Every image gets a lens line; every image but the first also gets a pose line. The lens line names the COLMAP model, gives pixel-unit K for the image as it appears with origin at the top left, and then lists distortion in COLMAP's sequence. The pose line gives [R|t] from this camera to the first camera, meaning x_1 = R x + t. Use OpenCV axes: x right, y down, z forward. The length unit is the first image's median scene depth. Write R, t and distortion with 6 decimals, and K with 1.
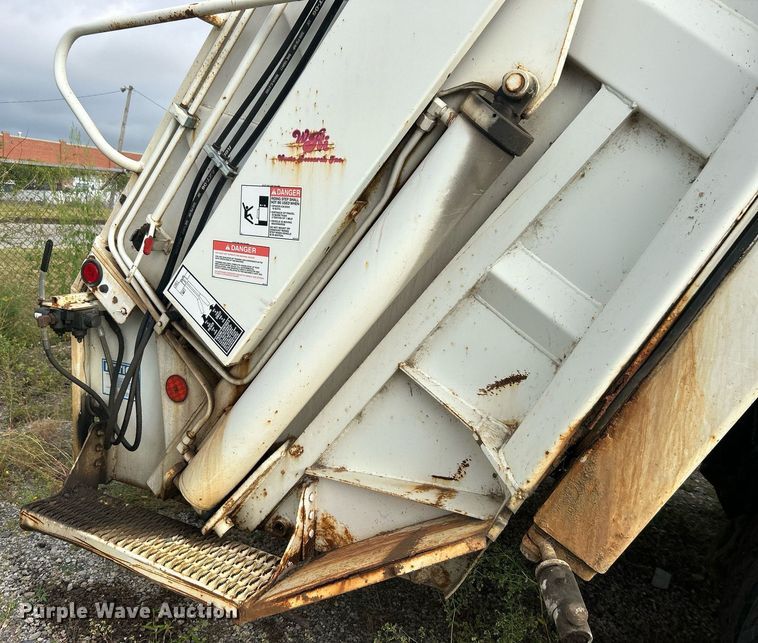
lens RADIAL K [[610.8, 0, 306.9], [0, 610.8, 322.6], [0, 0, 1]] dist [0.137488, -0.293719]
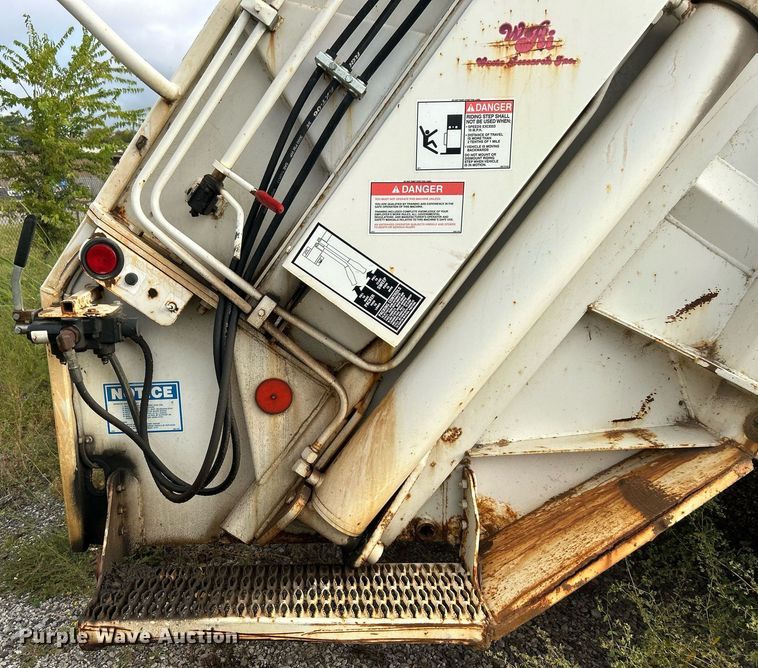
lens RADIAL K [[681.9, 0, 289.7], [0, 681.9, 355.5], [0, 0, 1]] dist [0.051377, -0.075480]
pose [[0.879090, -0.190949, 0.436736, -0.660605], [0.154156, 0.980906, 0.118576, -0.044093], [-0.451039, -0.036913, 0.891741, 0.313058]]
